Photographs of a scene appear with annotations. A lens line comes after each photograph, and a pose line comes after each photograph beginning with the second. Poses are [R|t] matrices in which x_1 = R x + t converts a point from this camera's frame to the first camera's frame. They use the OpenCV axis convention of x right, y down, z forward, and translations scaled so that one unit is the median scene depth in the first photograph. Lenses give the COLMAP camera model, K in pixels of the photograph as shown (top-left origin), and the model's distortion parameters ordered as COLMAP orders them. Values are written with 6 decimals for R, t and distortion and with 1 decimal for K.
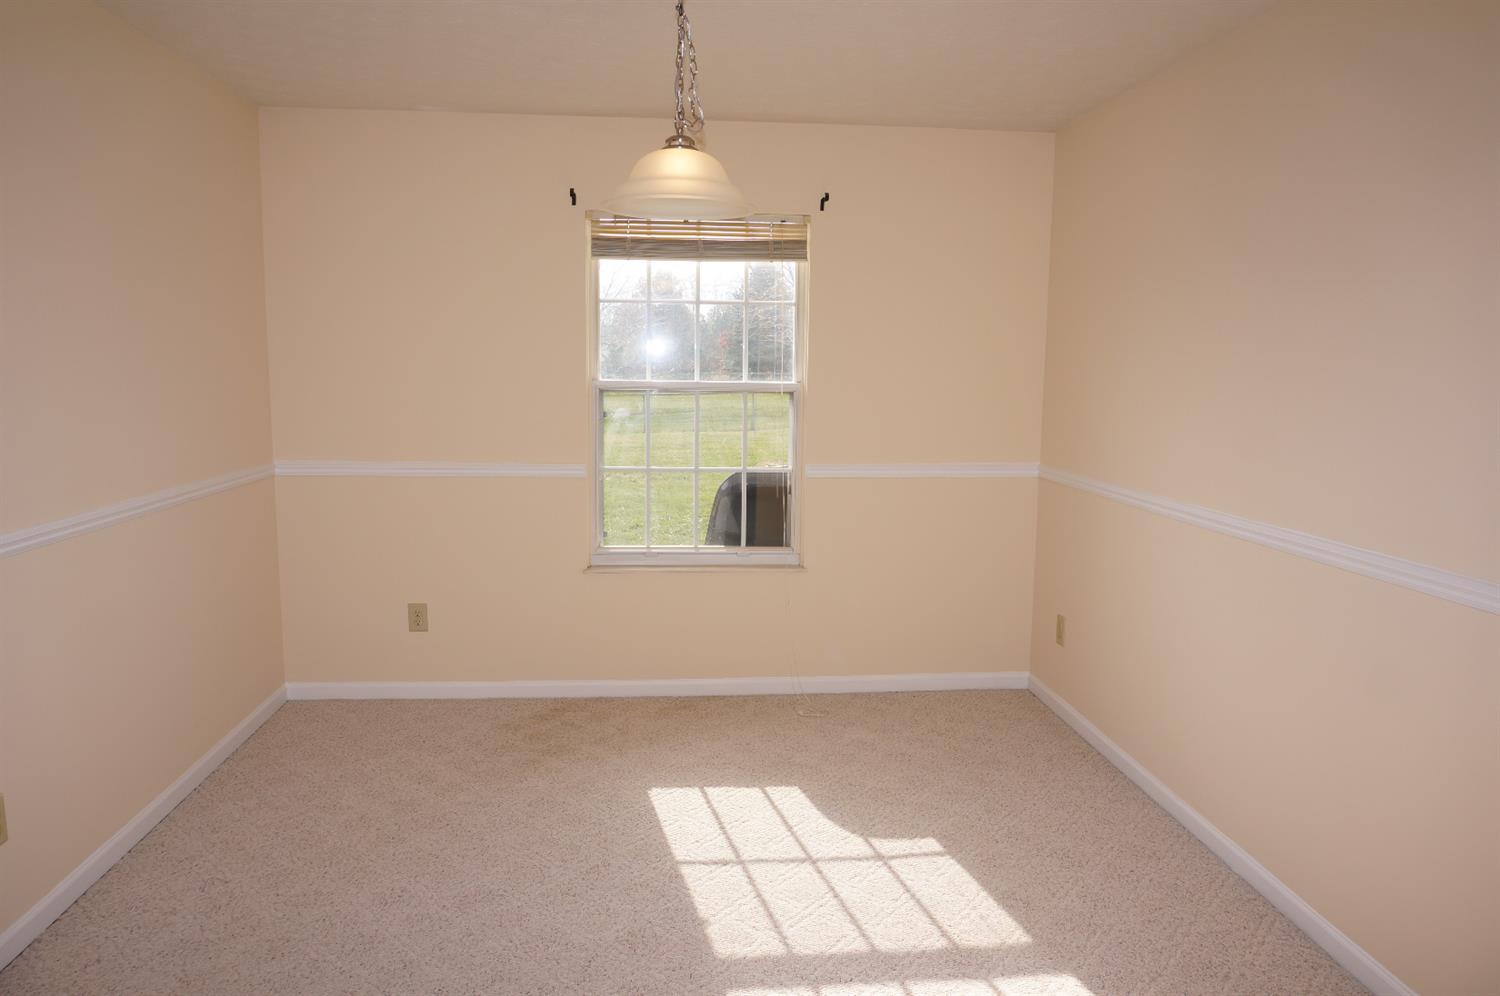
lens RADIAL K [[1036.8, 0, 747.5], [0, 1036.8, 506.9], [0, 0, 1]] dist [-0.000551, 0.025082]
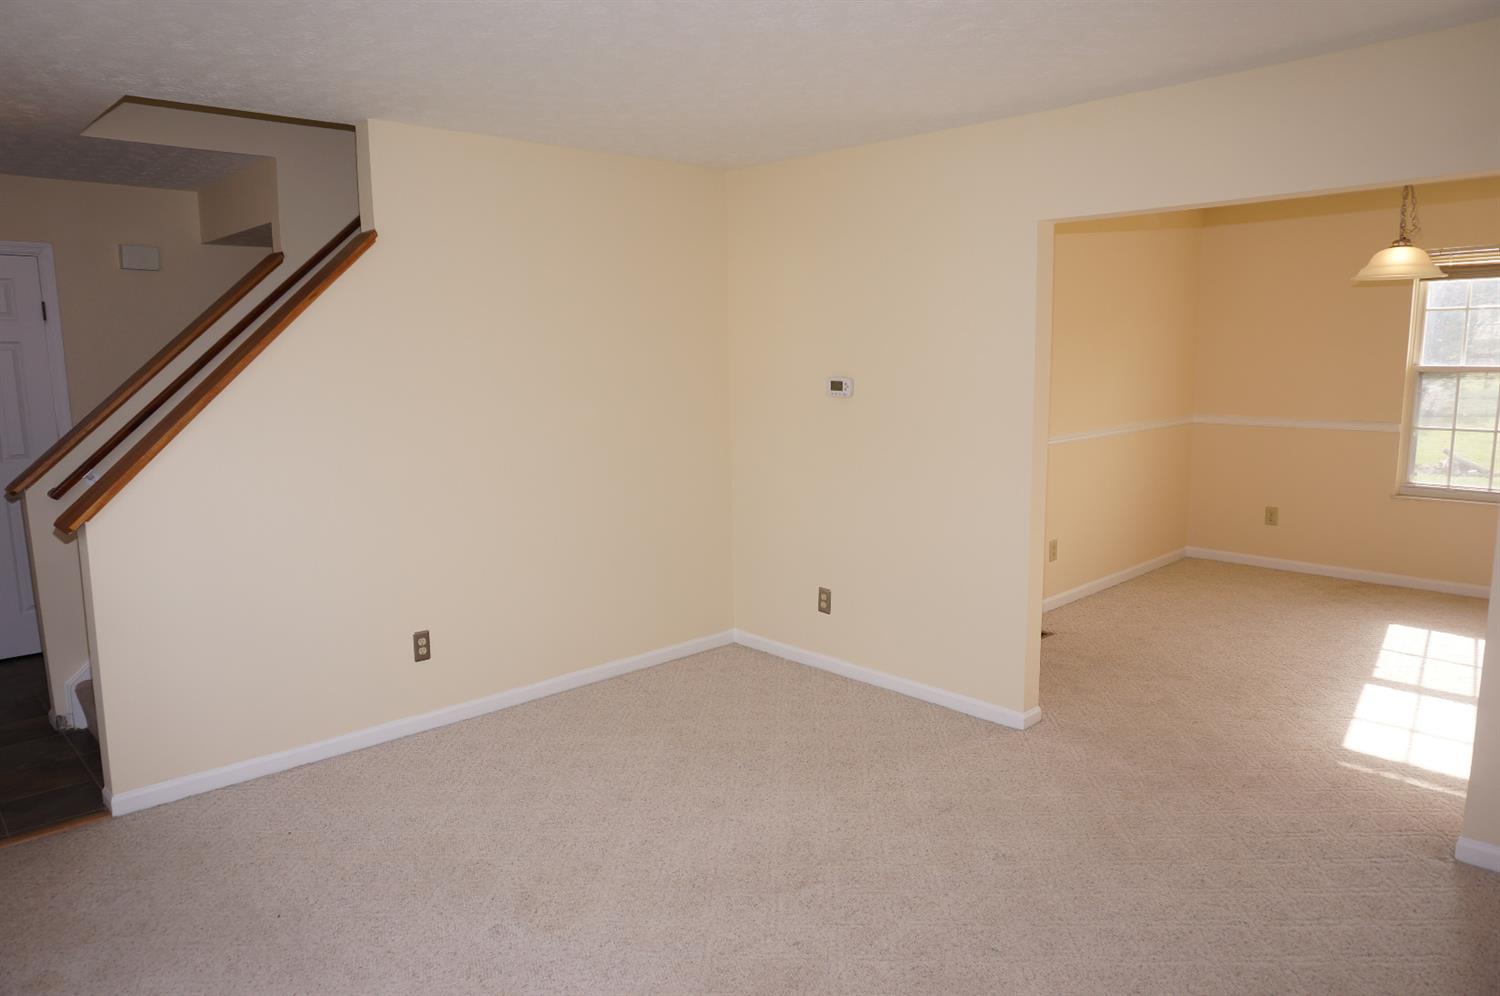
lens RADIAL K [[1036.8, 0, 747.5], [0, 1036.8, 506.9], [0, 0, 1]] dist [-0.000551, 0.025082]
pose [[0.638602, 0.105121, -0.762323, 0.391619], [-0.088119, 0.994099, 0.063264, 0.065667], [0.764475, 0.026775, 0.644097, -0.653918]]
